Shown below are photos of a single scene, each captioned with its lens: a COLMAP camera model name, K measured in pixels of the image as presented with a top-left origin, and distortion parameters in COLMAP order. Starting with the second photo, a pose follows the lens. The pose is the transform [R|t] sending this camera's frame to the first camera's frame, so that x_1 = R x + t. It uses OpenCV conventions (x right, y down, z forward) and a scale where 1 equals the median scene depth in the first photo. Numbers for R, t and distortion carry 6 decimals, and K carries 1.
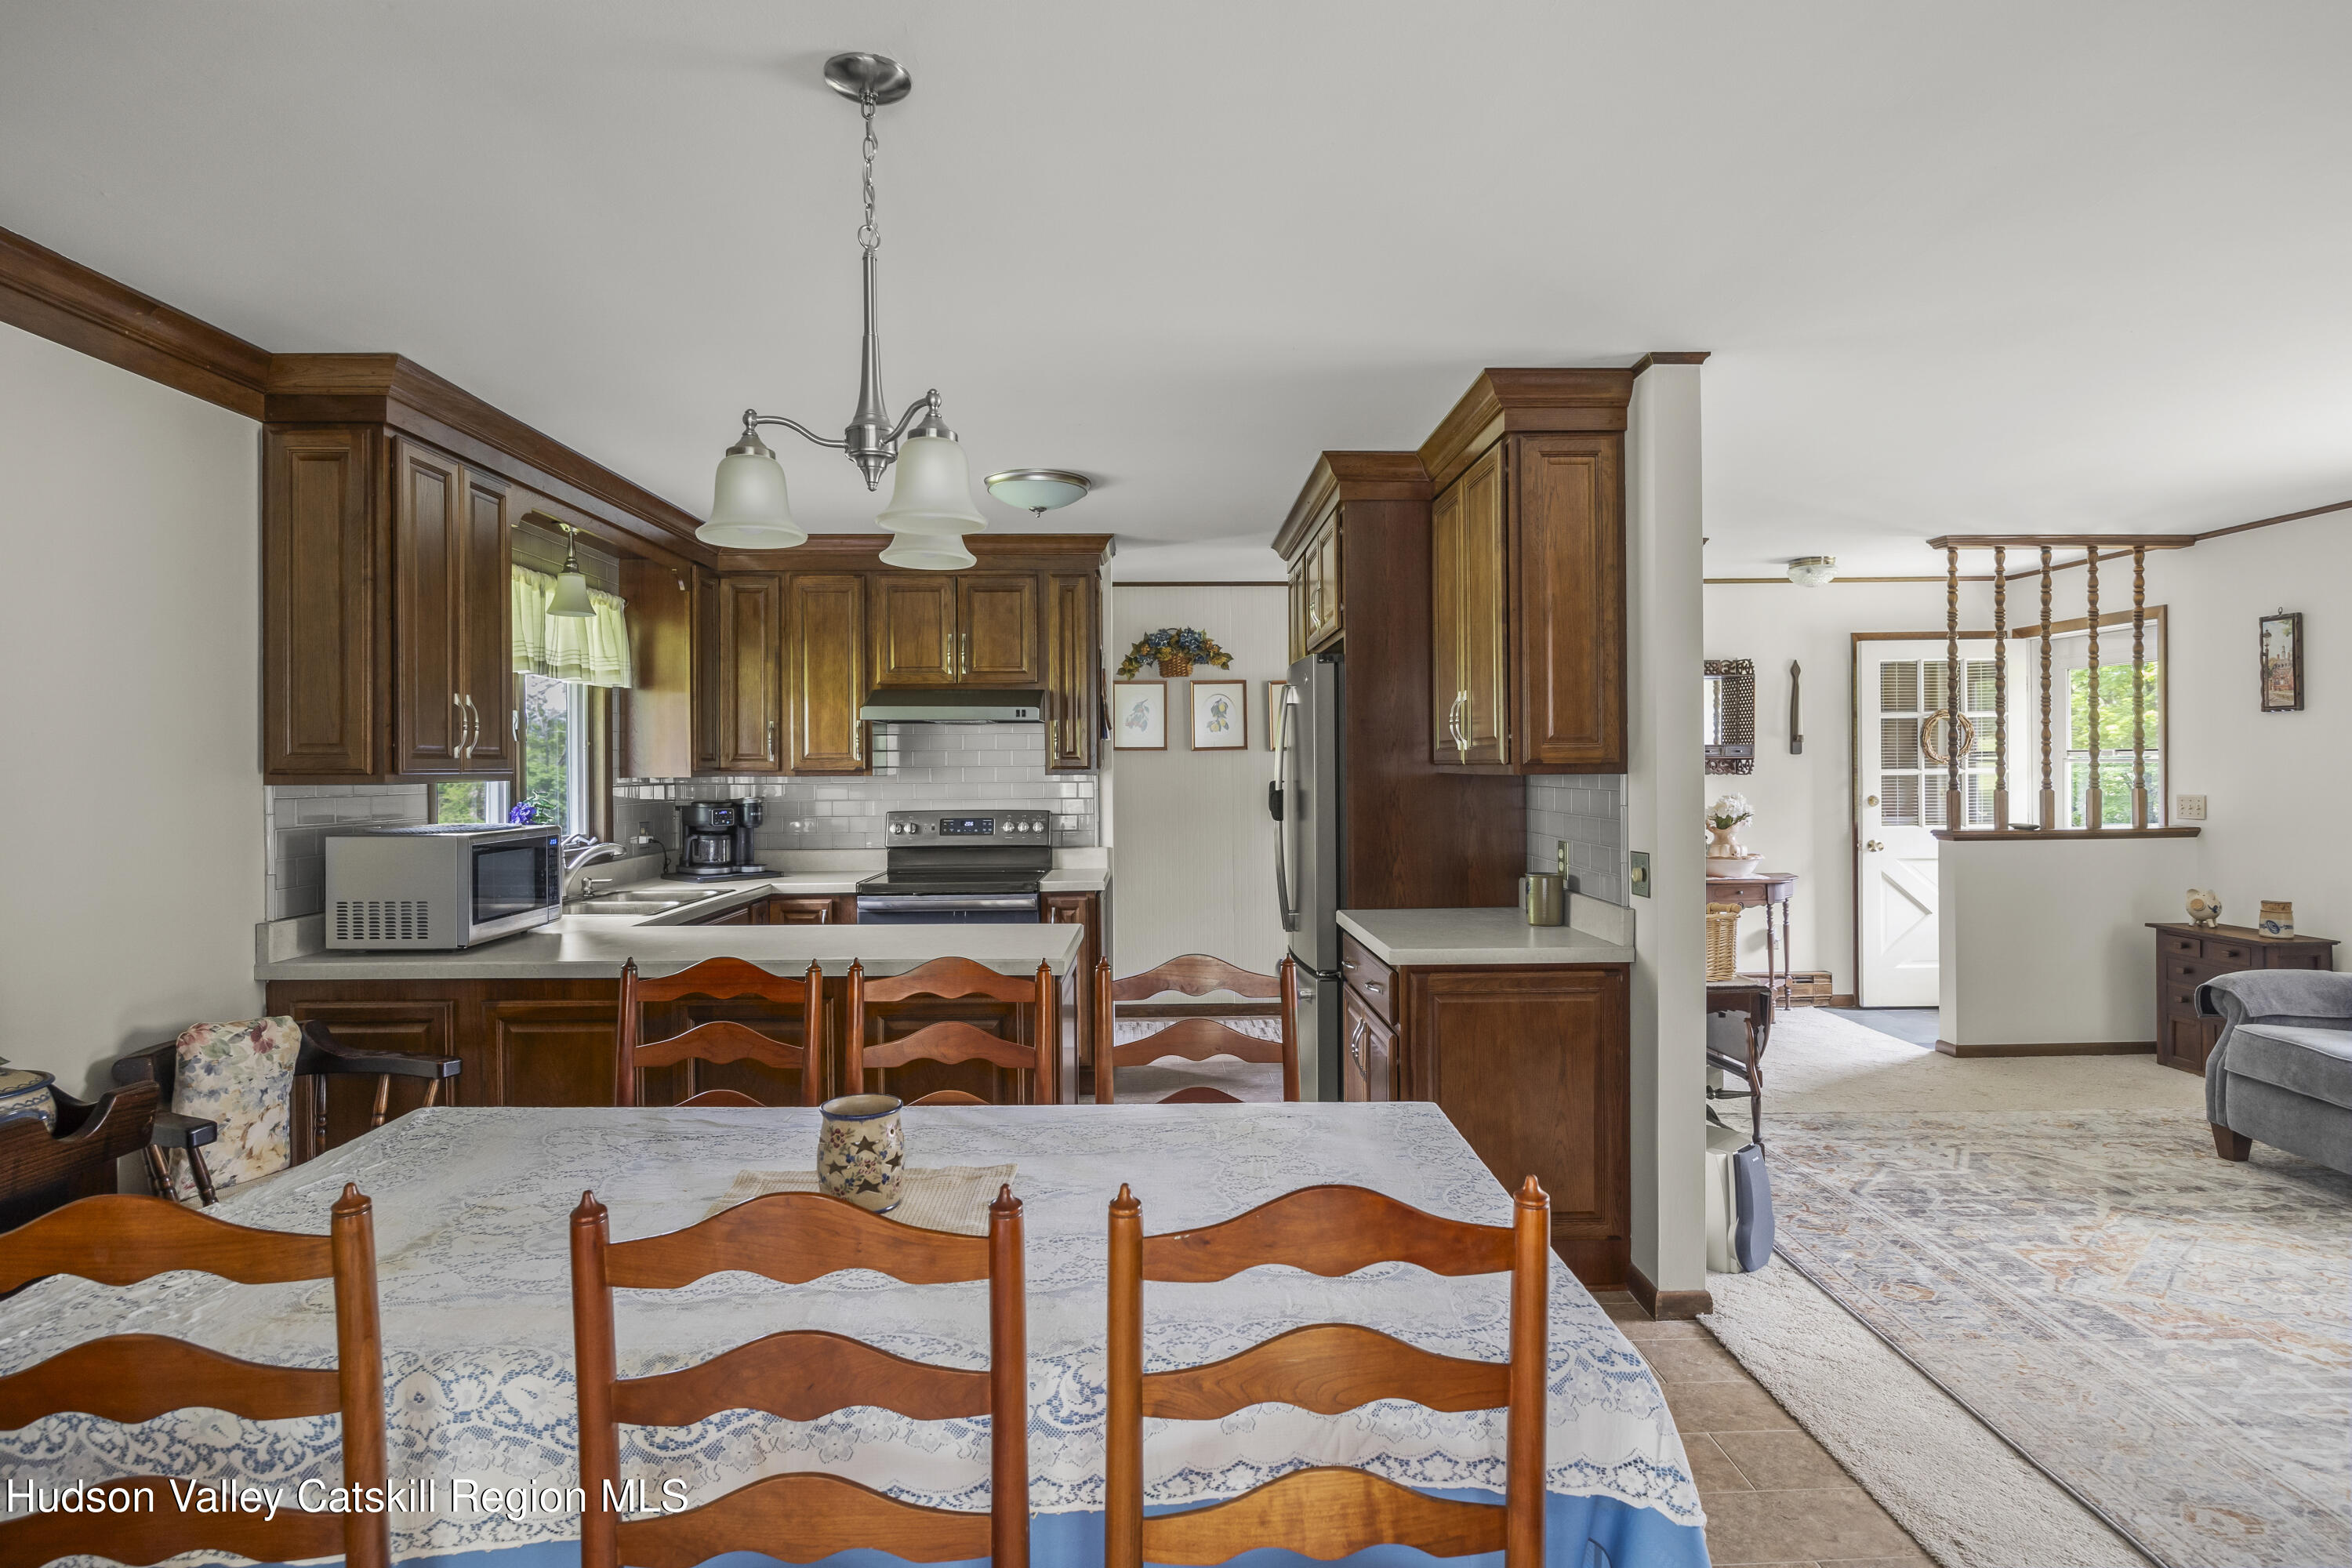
lens RADIAL K [[1212.9, 0, 1170.4], [0, 1212.9, 773.7], [0, 0, 1]] dist [-0.004514, -0.003804]
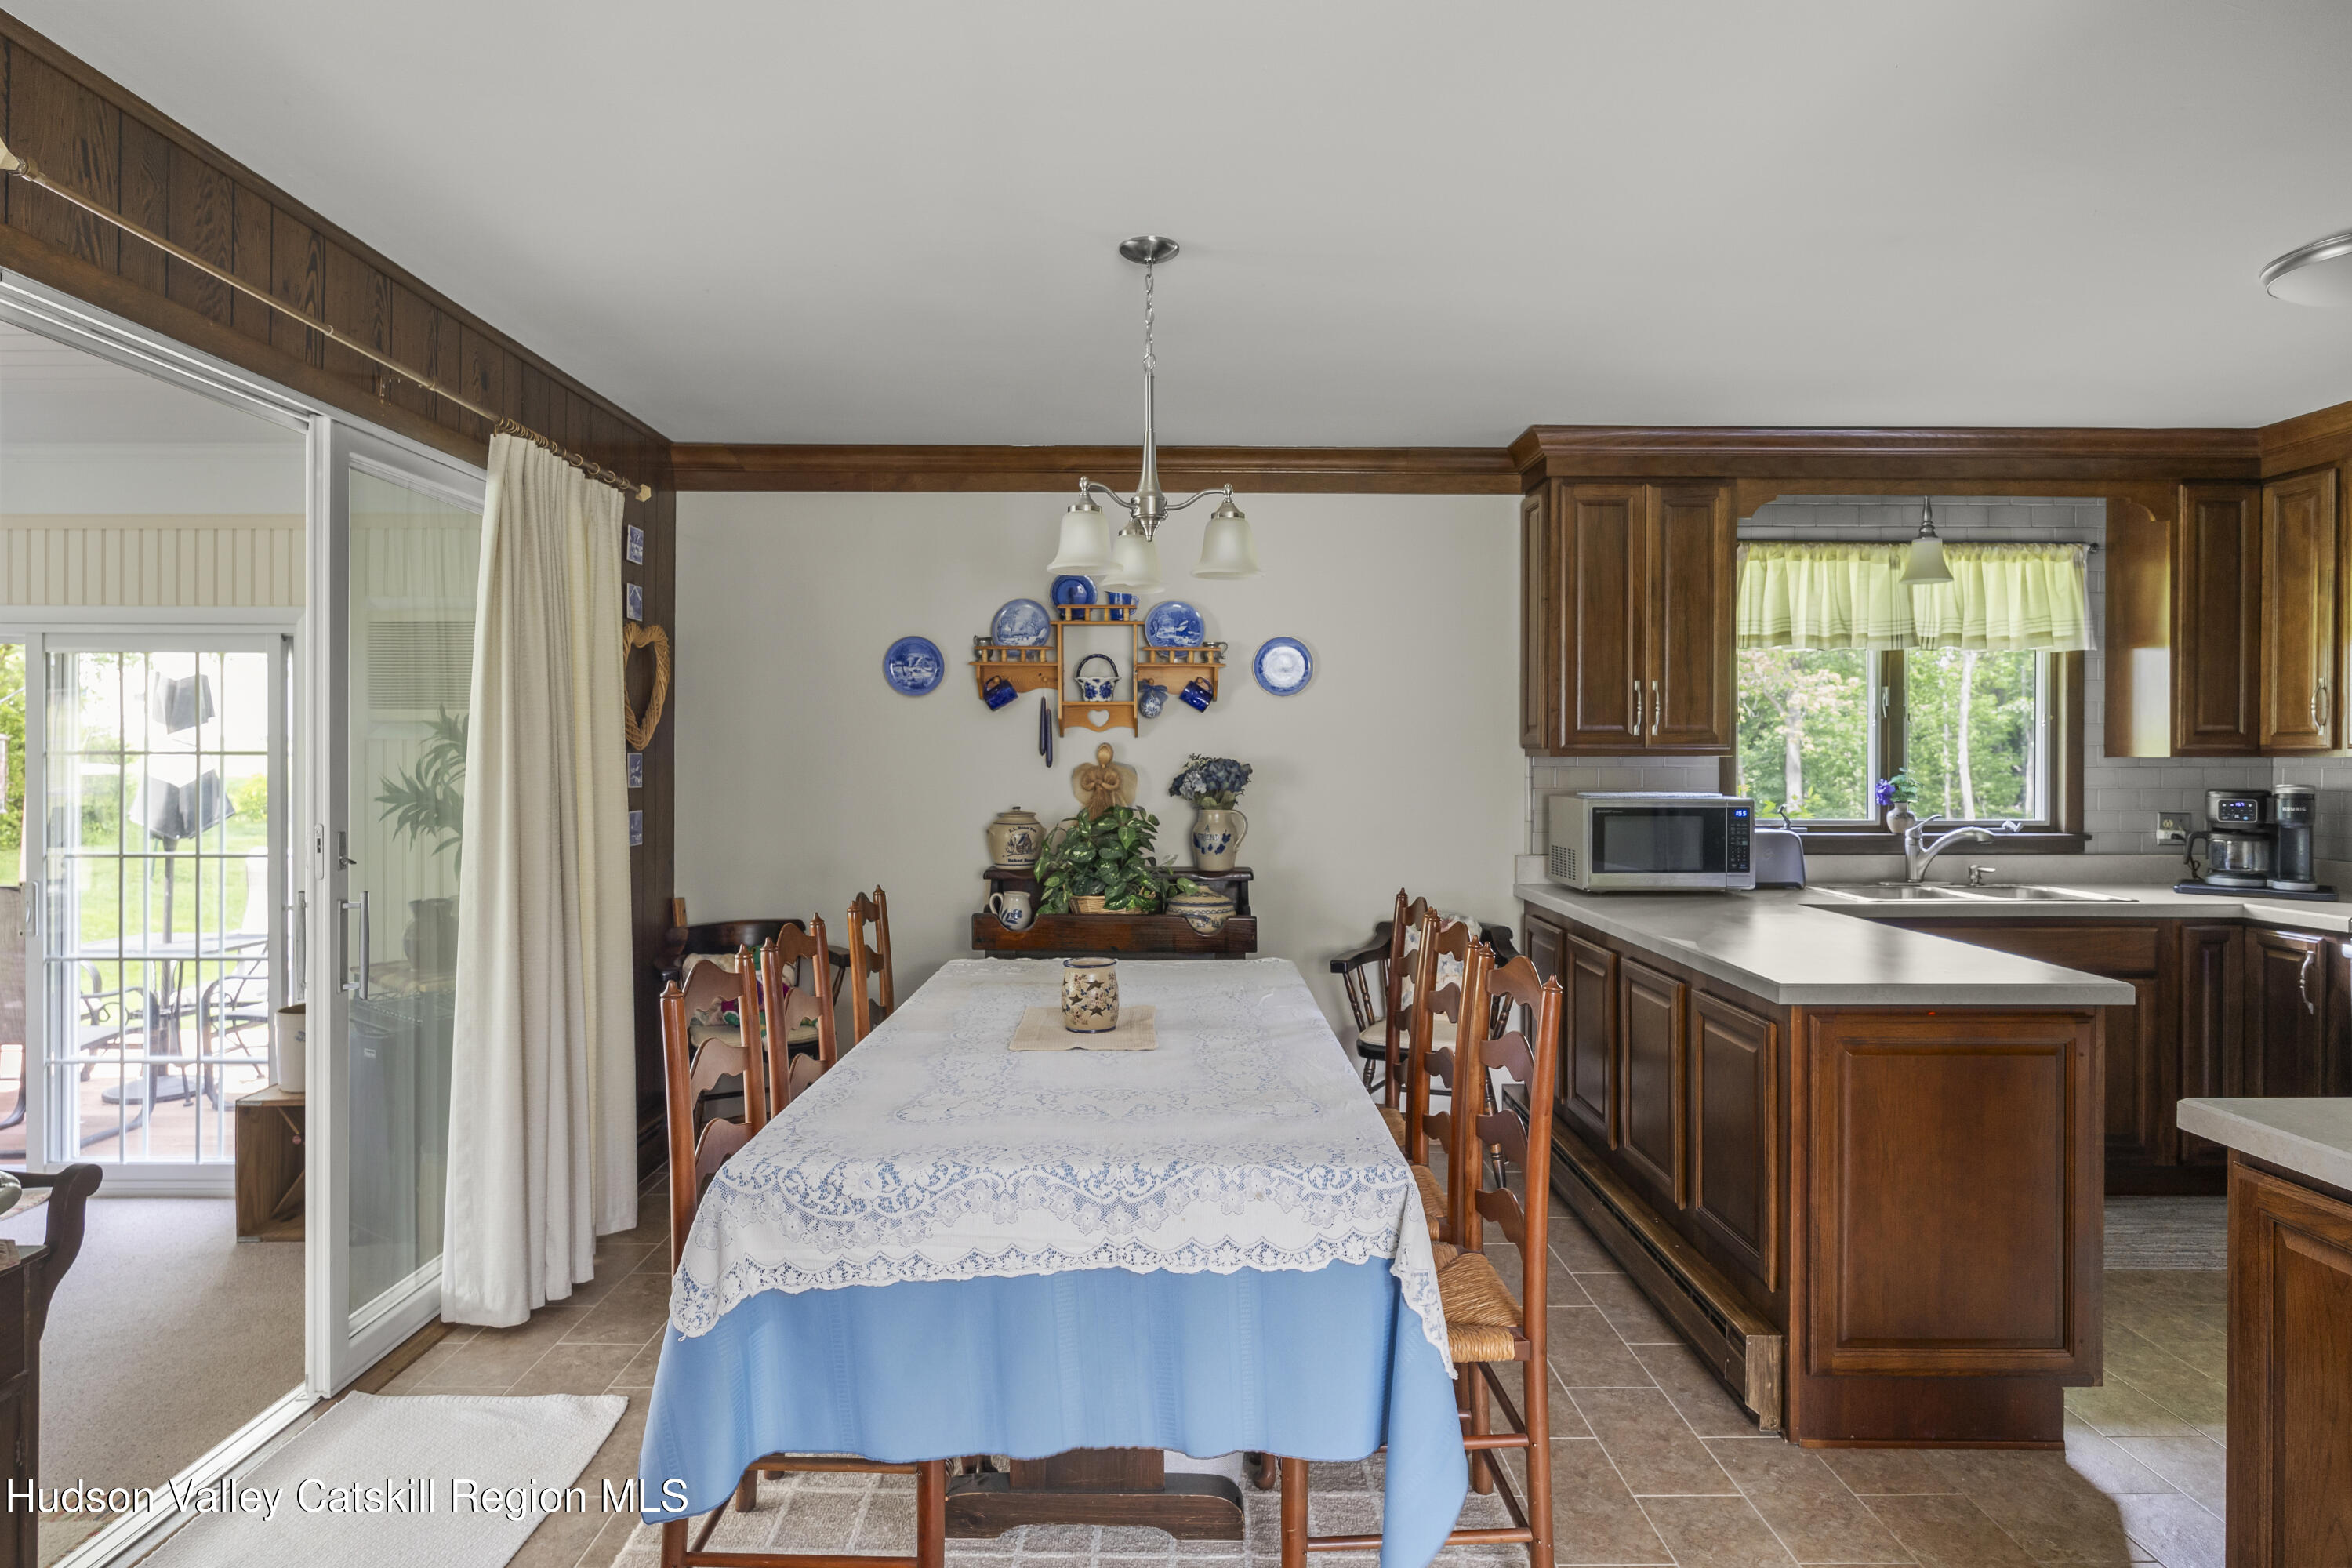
lens RADIAL K [[1303.5, 0, 1180.0], [0, 1303.5, 764.0], [0, 0, 1]] dist [-0.004207, 0.000073]
pose [[0.004988, 0.011115, -0.999926, 0.517729], [-0.006864, 0.999915, 0.011081, 0.003160], [0.999964, 0.006808, 0.005064, 0.416316]]
